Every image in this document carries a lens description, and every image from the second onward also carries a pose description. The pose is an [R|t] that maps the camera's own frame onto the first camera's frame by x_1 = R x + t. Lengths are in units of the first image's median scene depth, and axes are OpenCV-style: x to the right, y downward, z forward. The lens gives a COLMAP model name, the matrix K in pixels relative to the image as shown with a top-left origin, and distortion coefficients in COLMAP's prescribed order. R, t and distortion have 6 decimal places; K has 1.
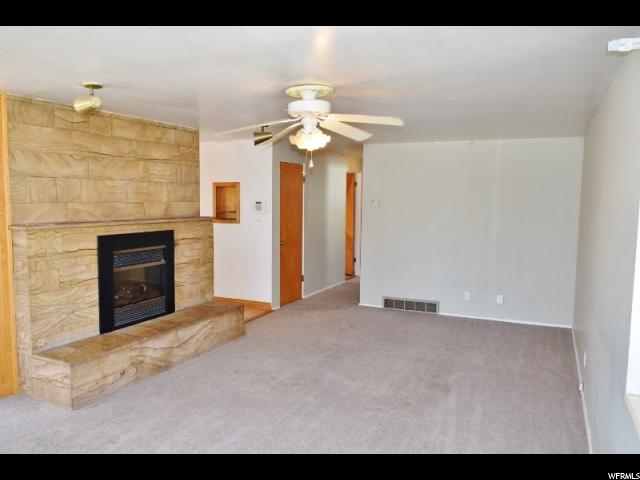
lens RADIAL K [[498.5, 0, 321.0], [0, 498.5, 241.0], [0, 0, 1]] dist [-0.020656, 0.014403]
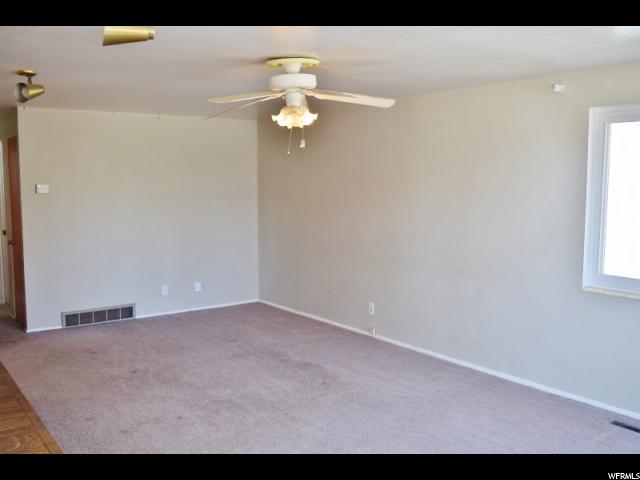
lens RADIAL K [[616.0, 0, 320.7], [0, 616.0, 236.9], [0, 0, 1]] dist [-0.031613, 0.000000]
pose [[0.481261, -0.095796, 0.871327, -0.725490], [0.086812, 0.994333, 0.061371, -0.037608], [-0.872268, 0.046106, 0.486849, 0.312304]]
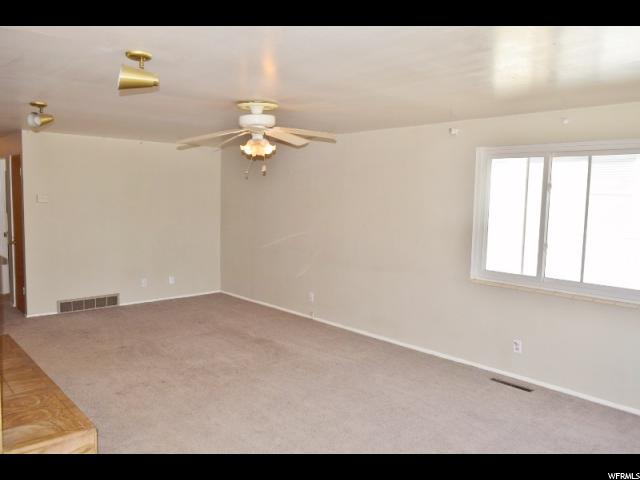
lens RADIAL K [[498.5, 0, 319.2], [0, 498.5, 239.1], [0, 0, 1]] dist [-0.020656, 0.014403]
pose [[0.383593, -0.084850, 0.919596, -0.779254], [0.069099, 0.995616, 0.063041, -0.038284], [-0.920914, 0.039361, 0.387774, 0.308365]]
